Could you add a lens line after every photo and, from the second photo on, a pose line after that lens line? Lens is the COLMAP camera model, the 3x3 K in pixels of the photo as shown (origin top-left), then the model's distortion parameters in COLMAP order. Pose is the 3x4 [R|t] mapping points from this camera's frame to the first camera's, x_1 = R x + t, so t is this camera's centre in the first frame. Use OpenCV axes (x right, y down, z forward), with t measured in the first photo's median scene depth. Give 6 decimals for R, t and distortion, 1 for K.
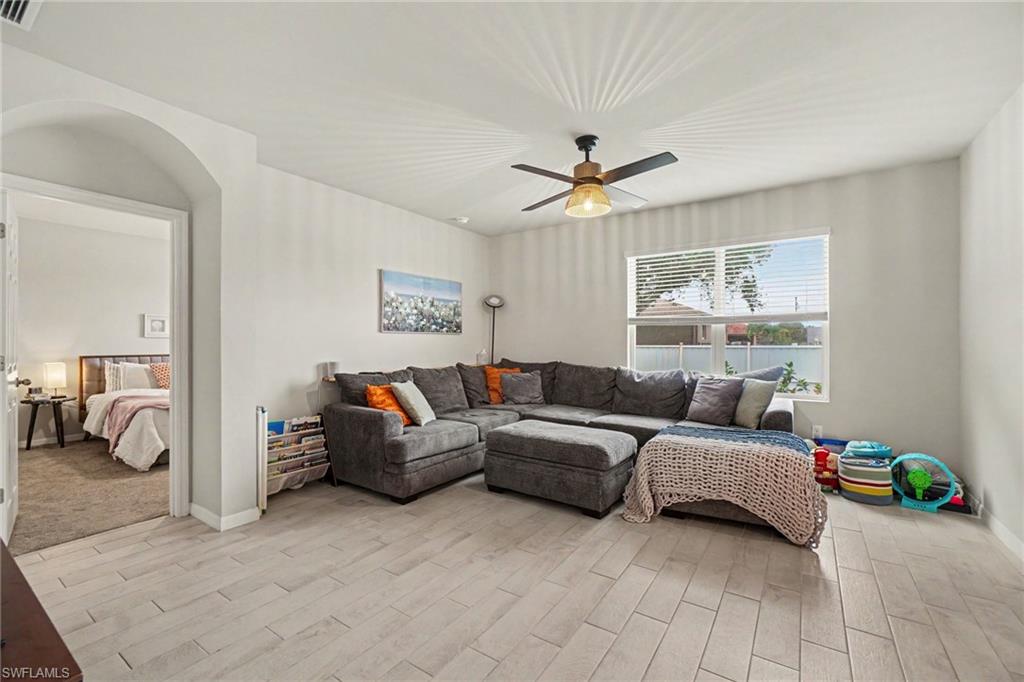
lens RADIAL K [[440.7, 0, 506.0], [0, 440.7, 340.0], [0, 0, 1]] dist [-0.000393, -0.000119]
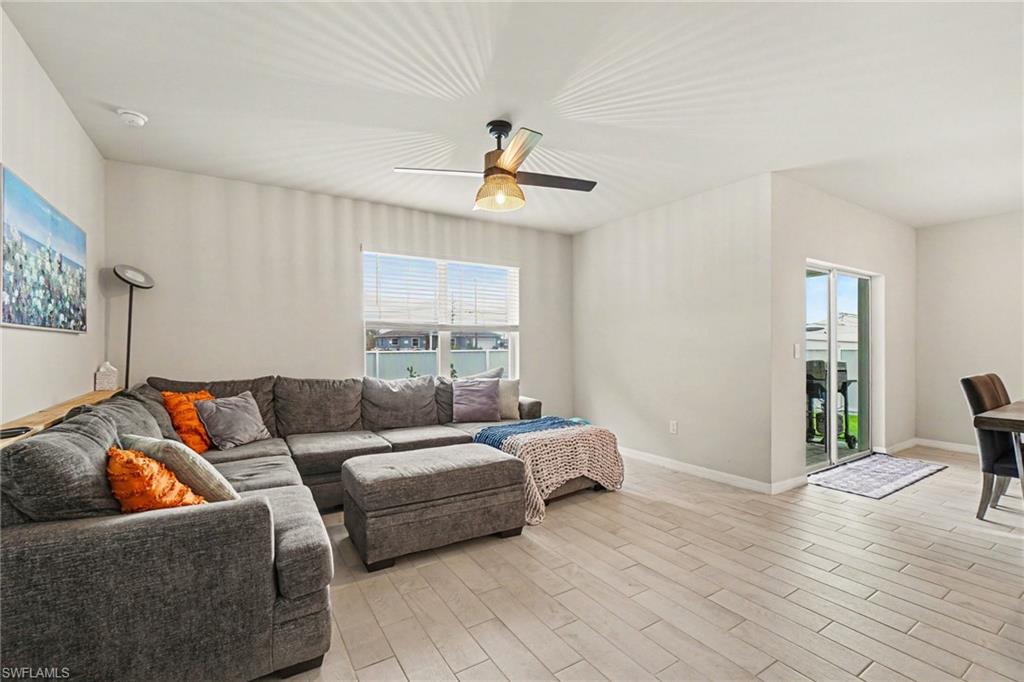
lens RADIAL K [[441.5, 0, 506.3], [0, 441.5, 342.7], [0, 0, 1]] dist [-0.000805, 0.000238]
pose [[0.403024, 0.006710, 0.915165, -0.444863], [-0.000092, 0.999973, -0.007291, 0.000431], [-0.915190, 0.002854, 0.403013, 0.426092]]
